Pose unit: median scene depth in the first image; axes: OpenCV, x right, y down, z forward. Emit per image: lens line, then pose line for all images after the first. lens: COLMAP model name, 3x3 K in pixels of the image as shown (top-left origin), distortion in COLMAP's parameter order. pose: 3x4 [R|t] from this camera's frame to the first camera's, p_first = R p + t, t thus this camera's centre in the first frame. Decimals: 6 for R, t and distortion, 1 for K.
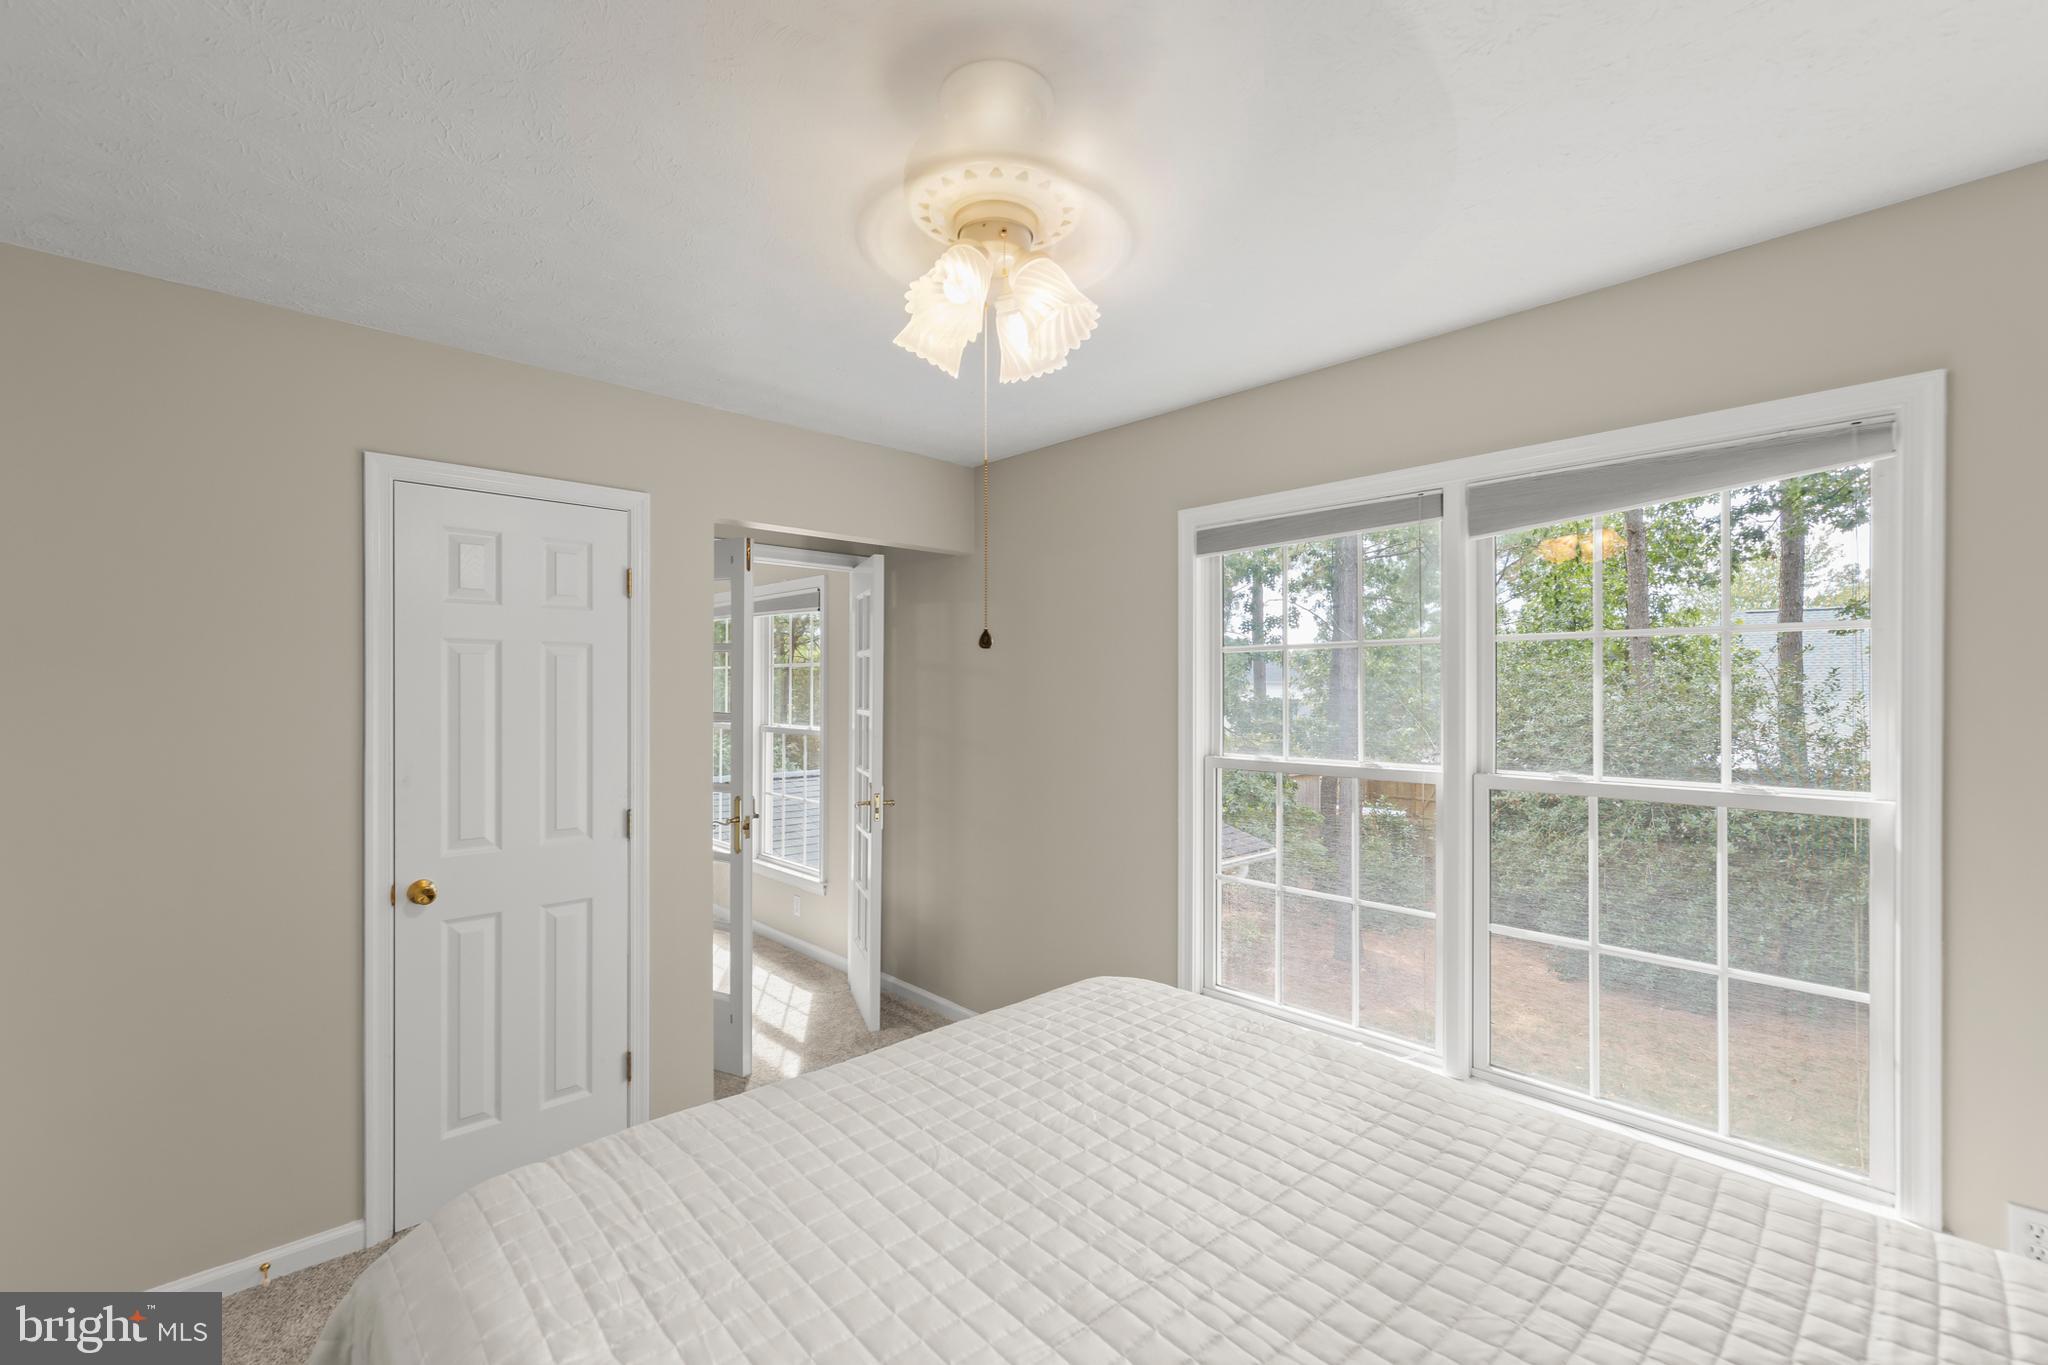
lens RADIAL K [[866.6, 0, 1024.0], [0, 866.6, 682.5], [0, 0, 1]] dist [0.022229, -0.000056]
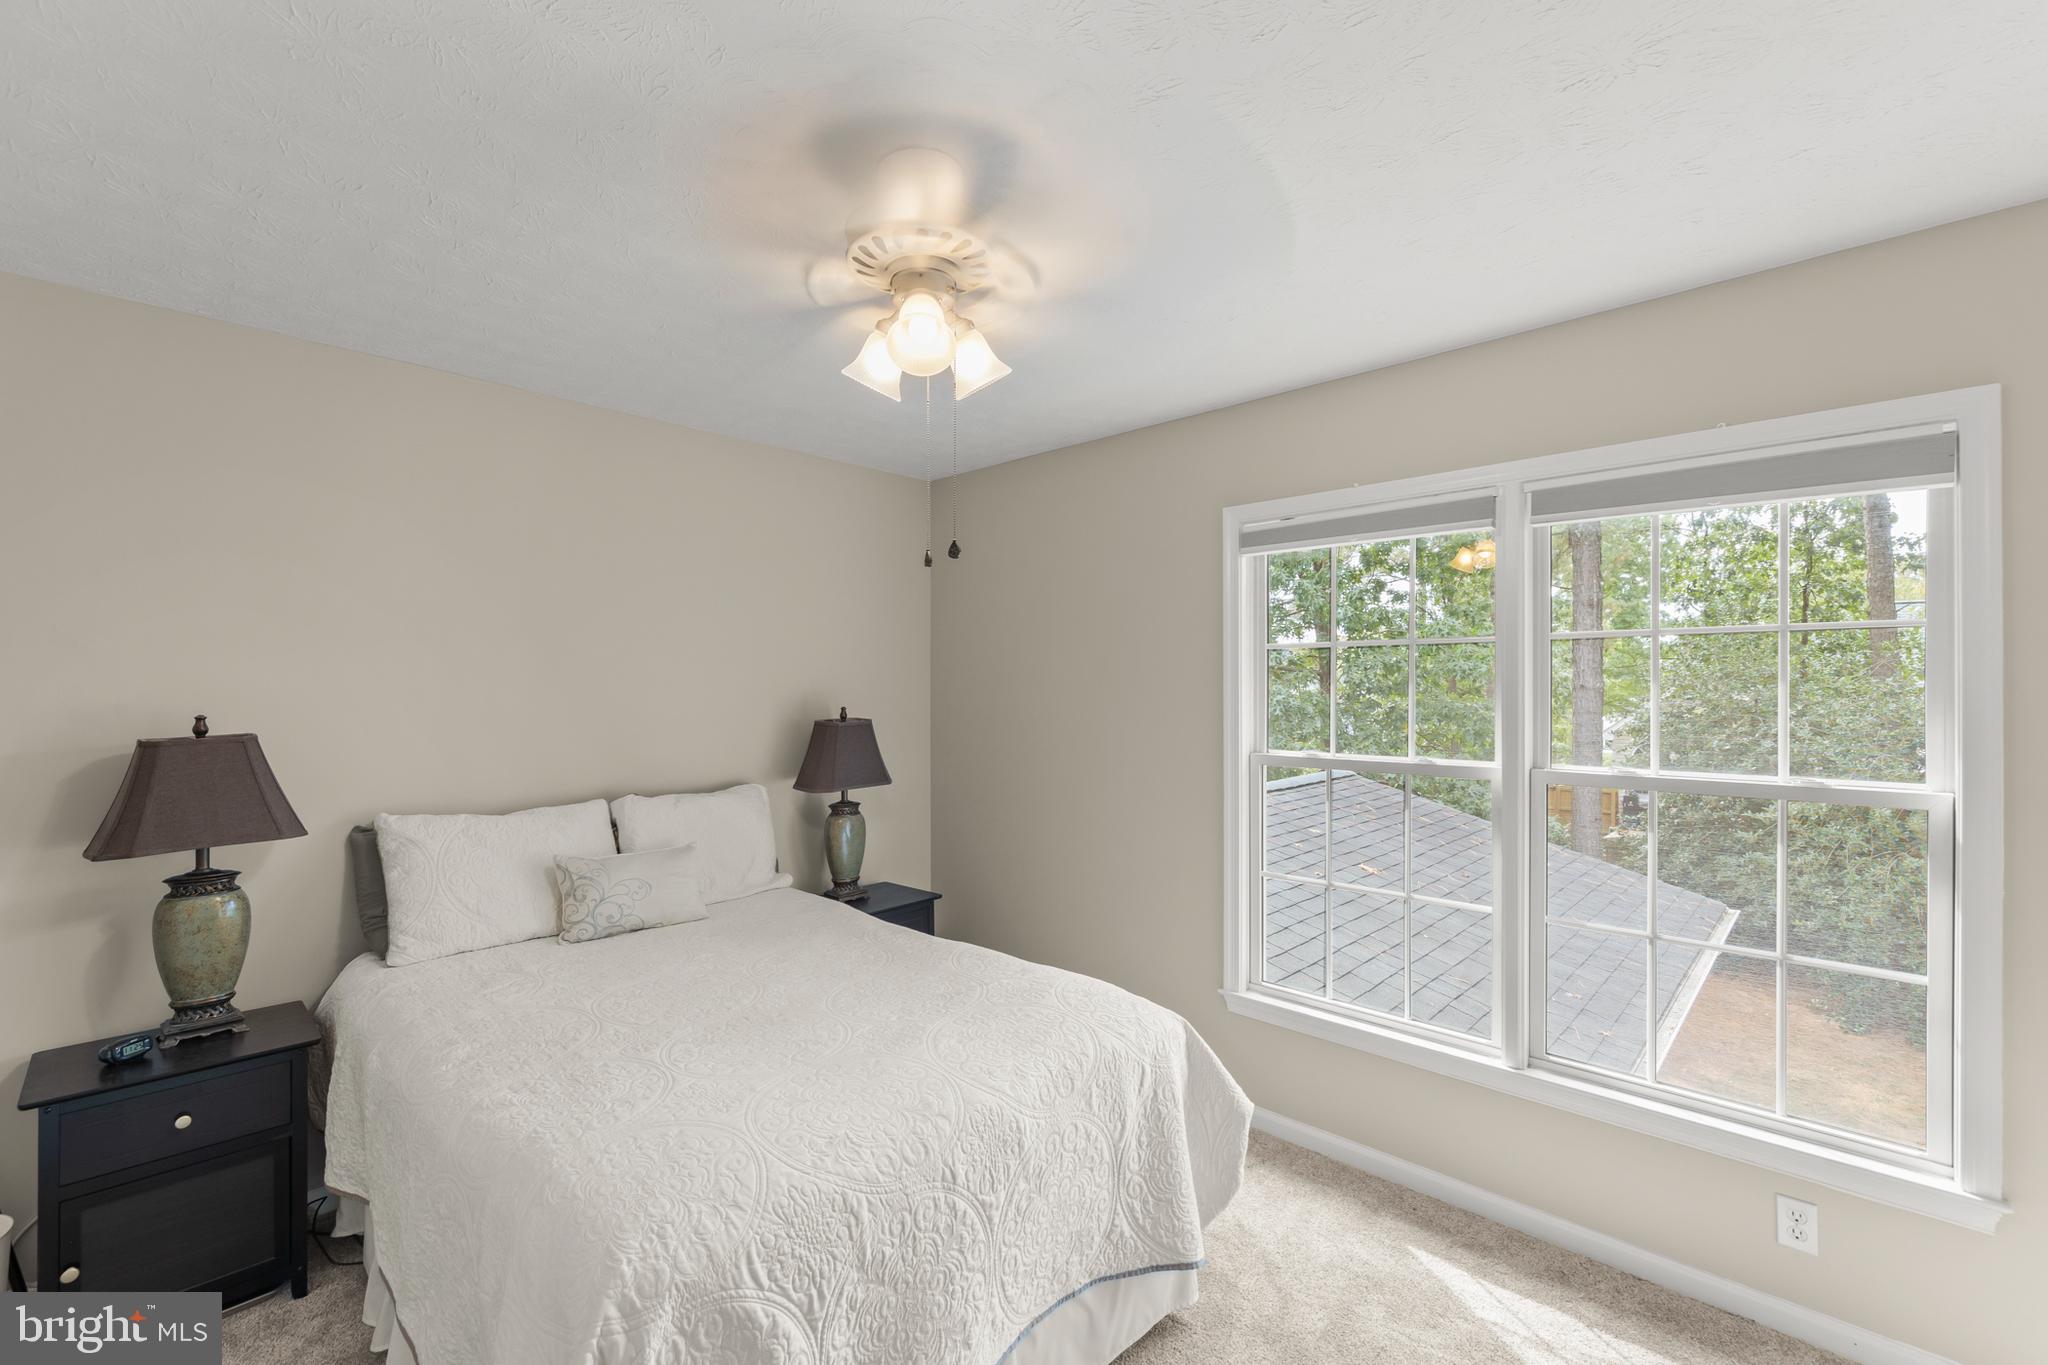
lens RADIAL K [[763.9, 0, 1024.4], [0, 763.9, 675.2], [0, 0, 1]] dist [-0.000663, -0.000118]
pose [[0.995099, 0.000511, 0.098884, -0.196627], [0.000257, 0.999970, -0.007749, 0.001563], [-0.098885, 0.007736, 0.995069, 0.204483]]
